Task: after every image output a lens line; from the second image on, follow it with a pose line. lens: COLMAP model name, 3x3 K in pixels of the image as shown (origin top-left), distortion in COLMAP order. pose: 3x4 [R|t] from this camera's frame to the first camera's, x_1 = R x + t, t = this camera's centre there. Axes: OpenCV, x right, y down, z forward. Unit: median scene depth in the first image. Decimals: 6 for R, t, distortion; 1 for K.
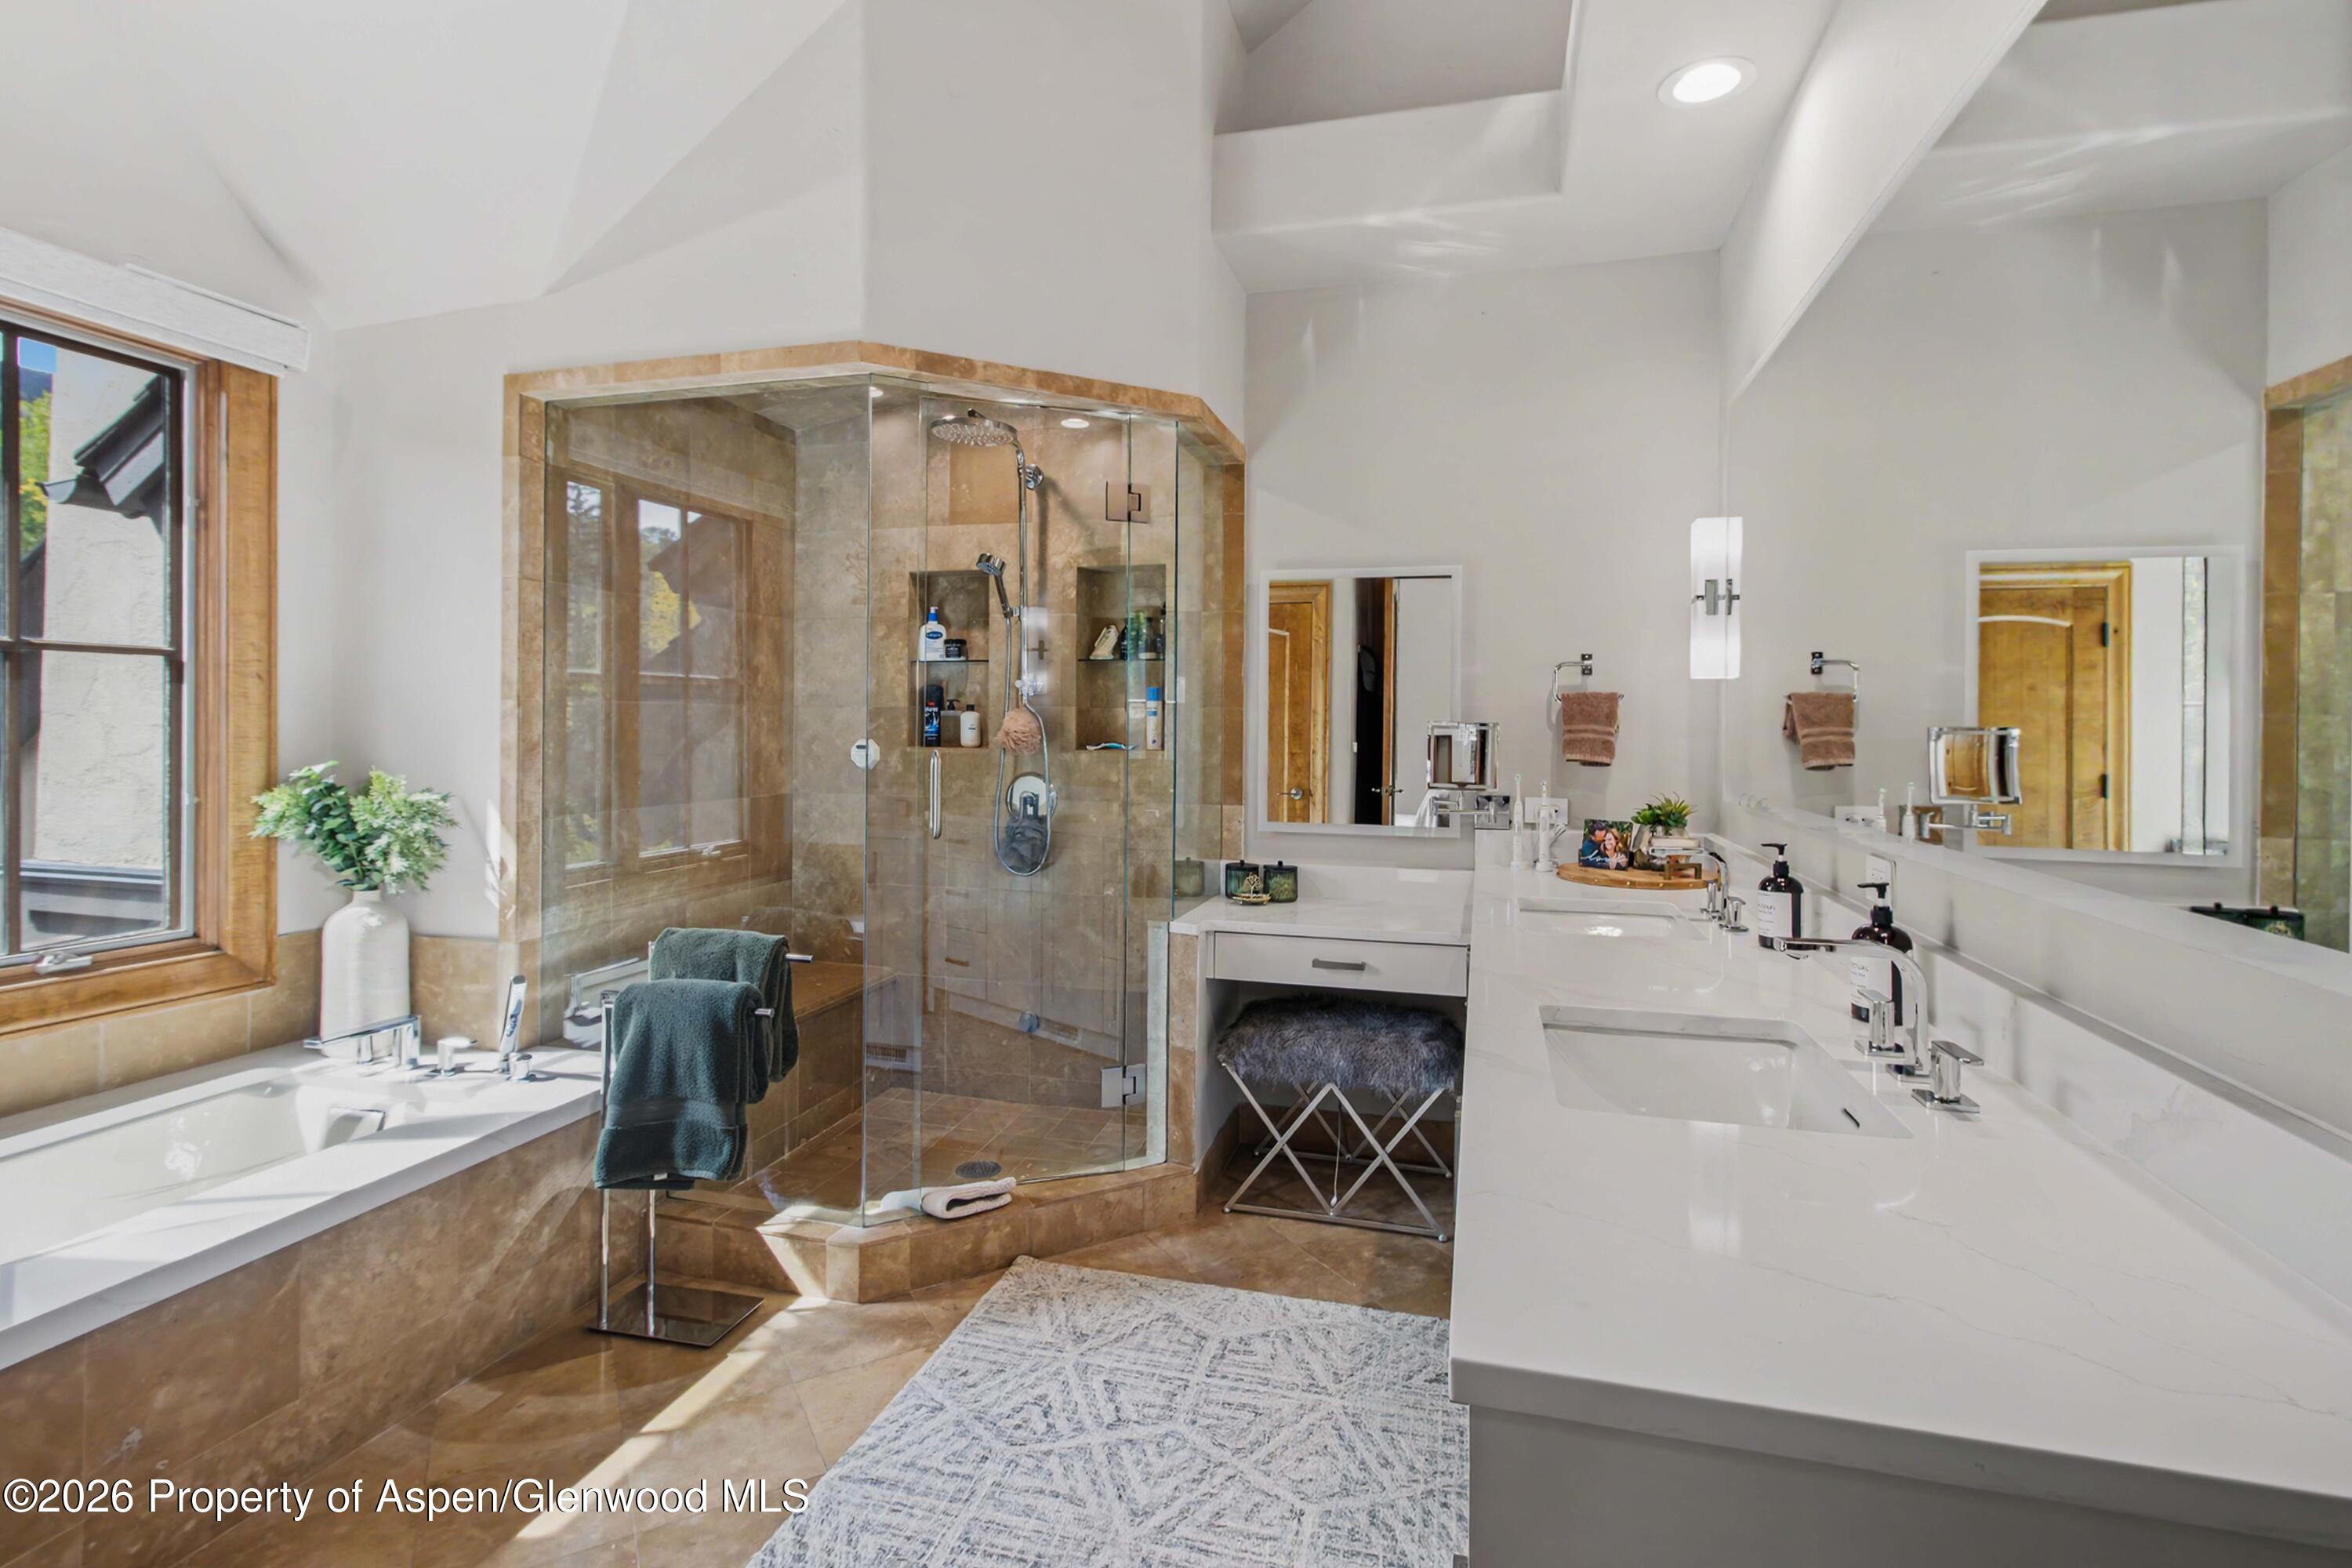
lens RADIAL K [[1125.7, 0, 1168.5], [0, 1125.7, 718.6], [0, 0, 1]] dist [0.004649, 0.000850]
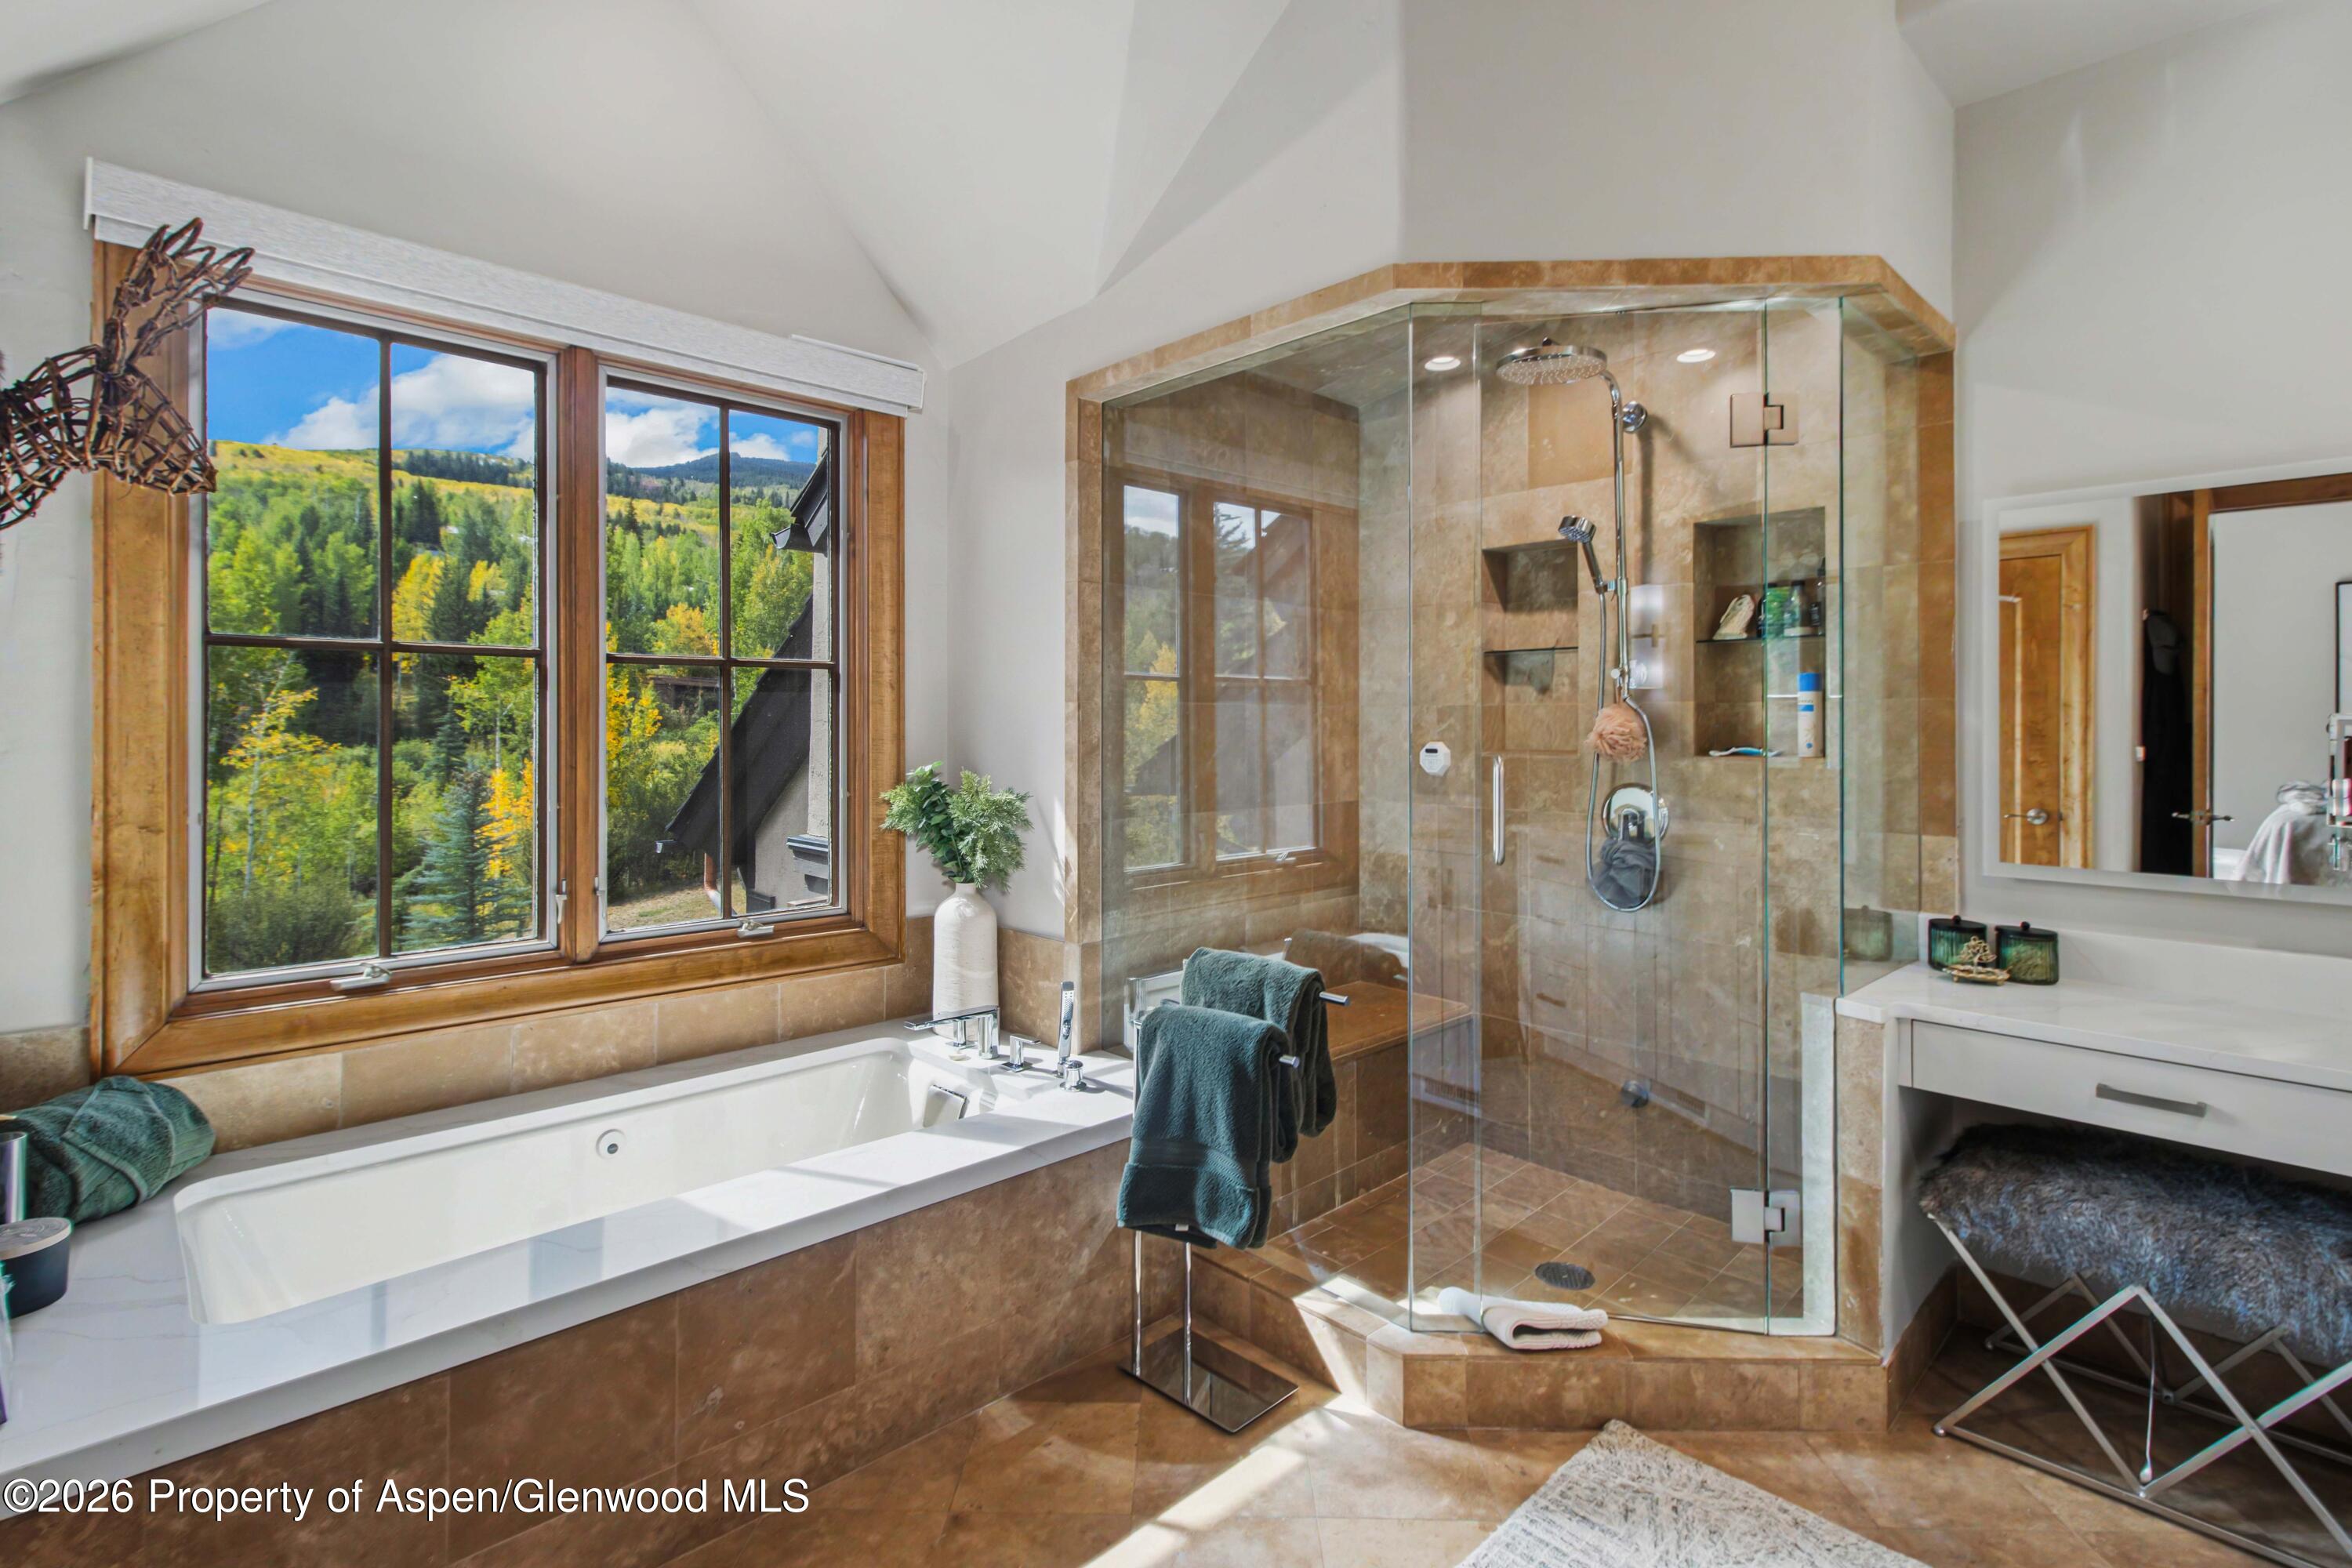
lens RADIAL K [[1125.7, 0, 1168.5], [0, 1125.7, 718.6], [0, 0, 1]] dist [0.004649, 0.000850]
pose [[0.861781, -0.009543, -0.507191, 0.000485], [0.008393, 0.999954, -0.004553, 0.002930], [0.507212, -0.000333, 0.861821, 0.174900]]
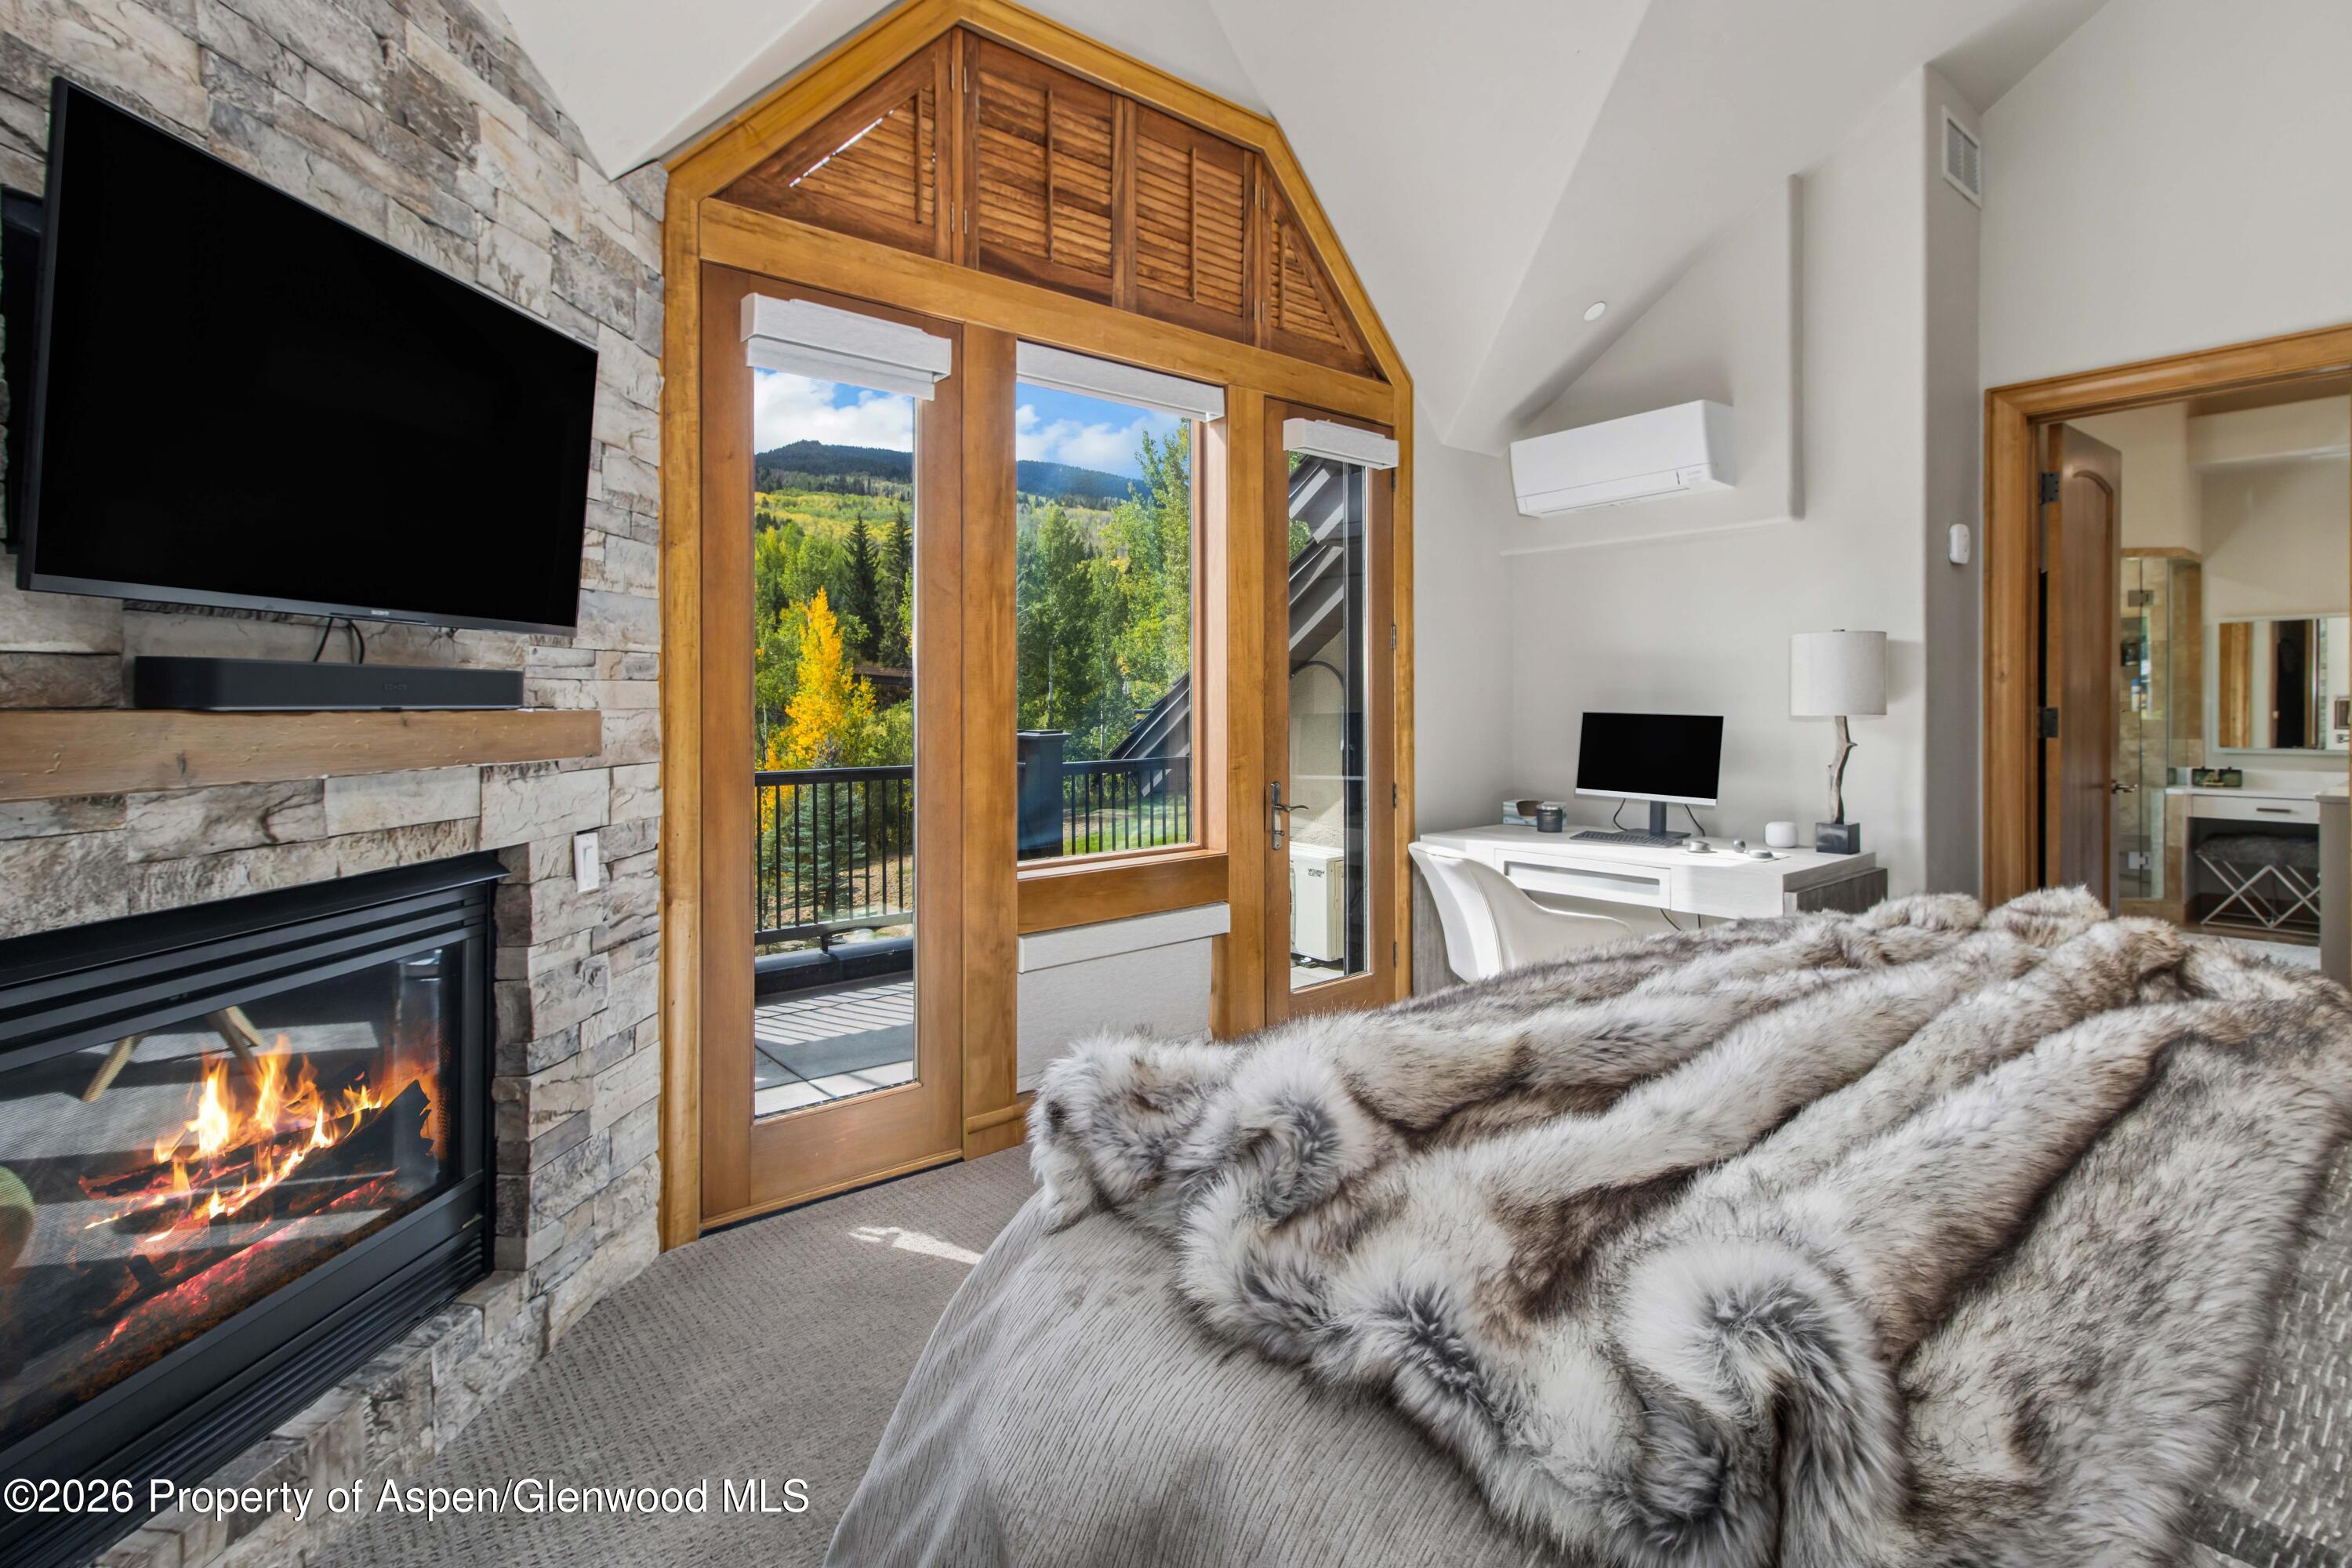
lens RADIAL K [[1125.7, 0, 1168.5], [0, 1125.7, 718.6], [0, 0, 1]] dist [0.004649, 0.000850]
pose [[0.826254, -0.003963, -0.563283, -0.372571], [0.012427, 0.999860, 0.011195, -0.005058], [0.563160, -0.016250, 0.826188, -1.958265]]
